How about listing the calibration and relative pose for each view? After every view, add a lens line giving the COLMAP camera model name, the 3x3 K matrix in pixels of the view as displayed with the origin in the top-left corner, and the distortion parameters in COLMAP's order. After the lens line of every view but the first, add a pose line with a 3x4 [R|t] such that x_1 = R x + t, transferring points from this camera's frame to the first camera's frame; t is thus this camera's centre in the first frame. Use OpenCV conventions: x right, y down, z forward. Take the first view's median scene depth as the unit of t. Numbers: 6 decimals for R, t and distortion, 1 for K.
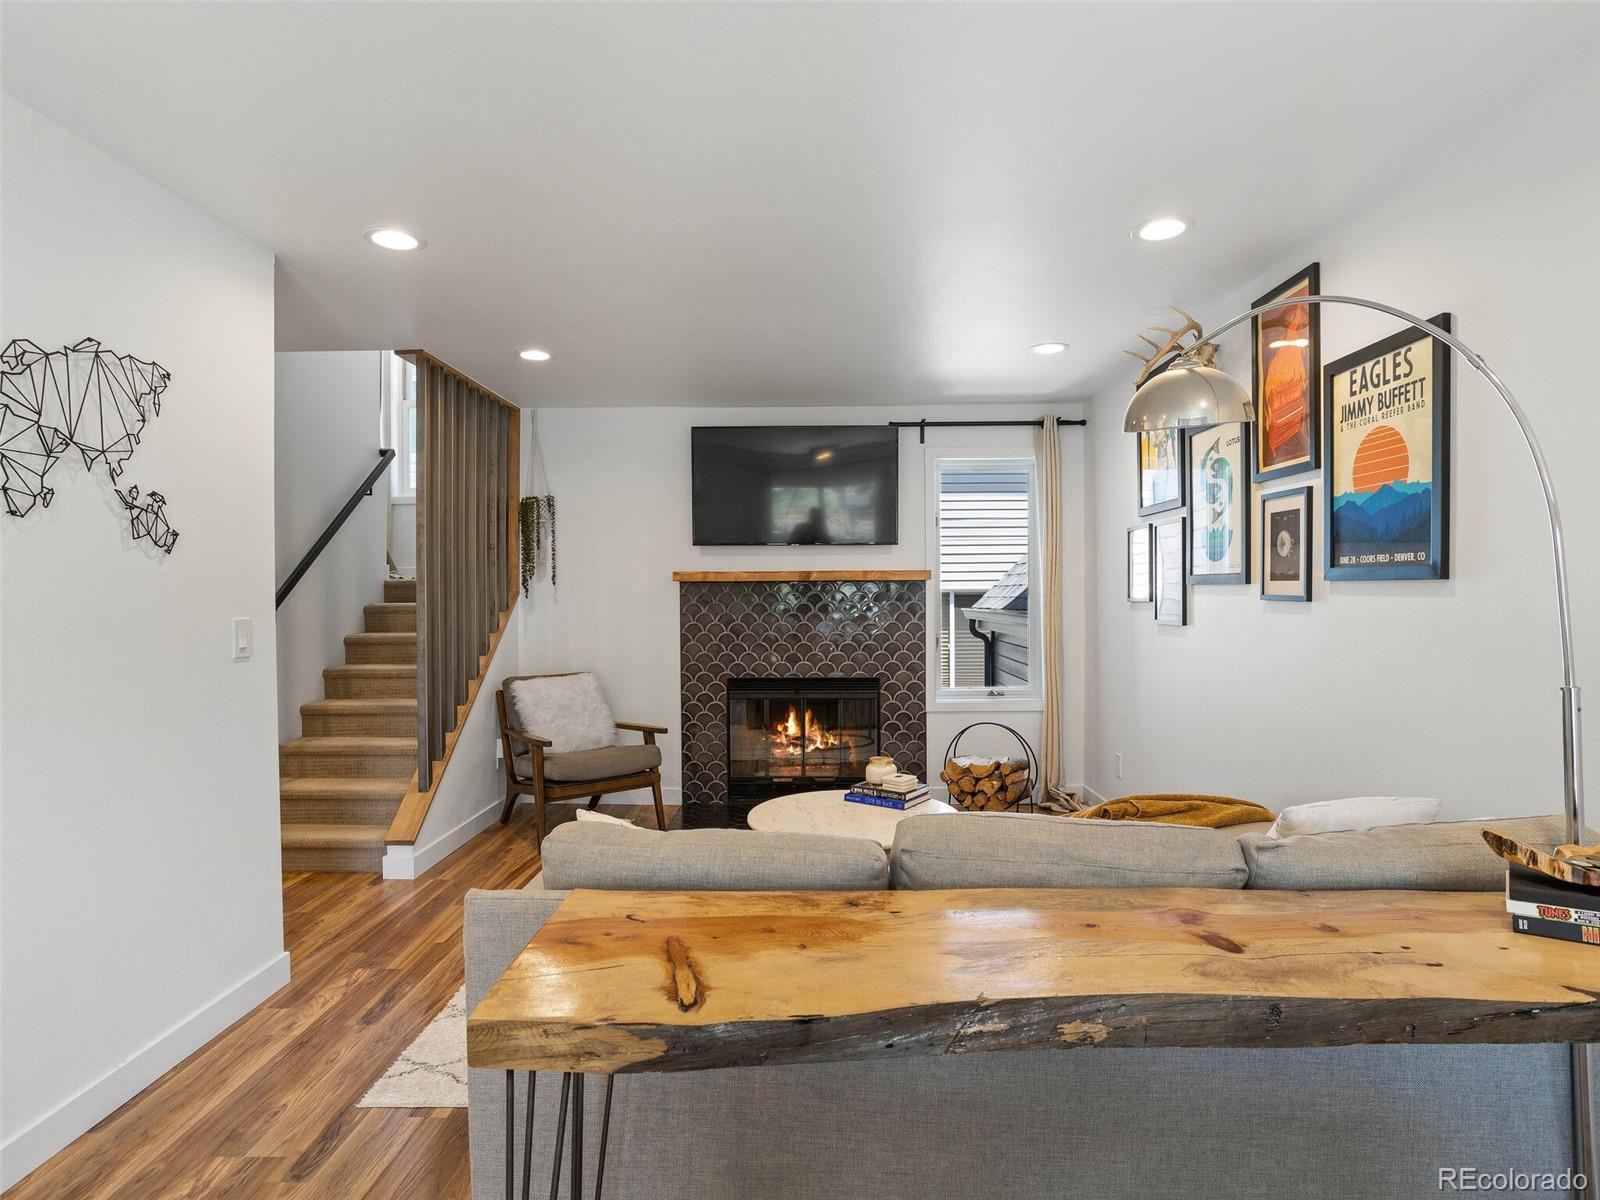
lens RADIAL K [[870.8, 0, 805.2], [0, 870.8, 602.8], [0, 0, 1]] dist [-0.047561, 0.030260]
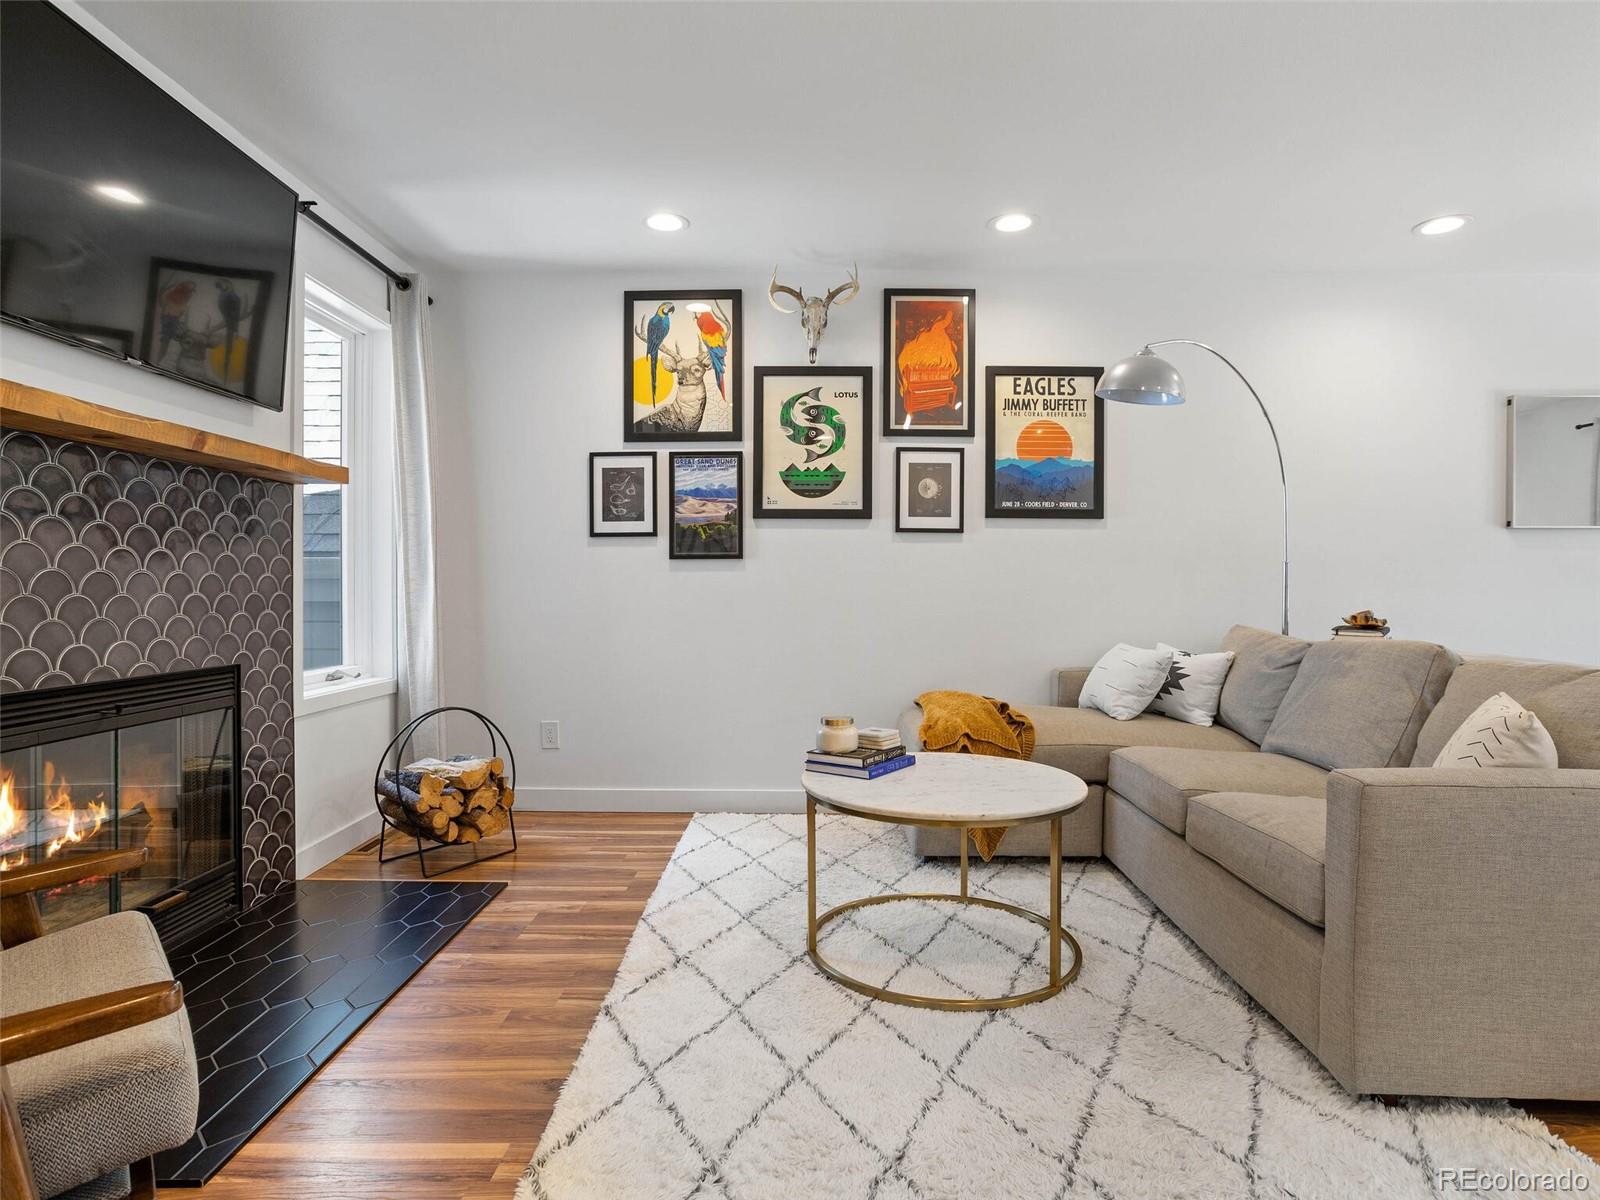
lens RADIAL K [[870.8, 0, 807.8], [0, 870.8, 592.3], [0, 0, 1]] dist [-0.047561, 0.030260]
pose [[-0.013783, 0.000365, 0.999905, -0.858346], [0.011156, 0.999938, -0.000211, 0.098666], [-0.999843, 0.011152, -0.013786, 1.379716]]
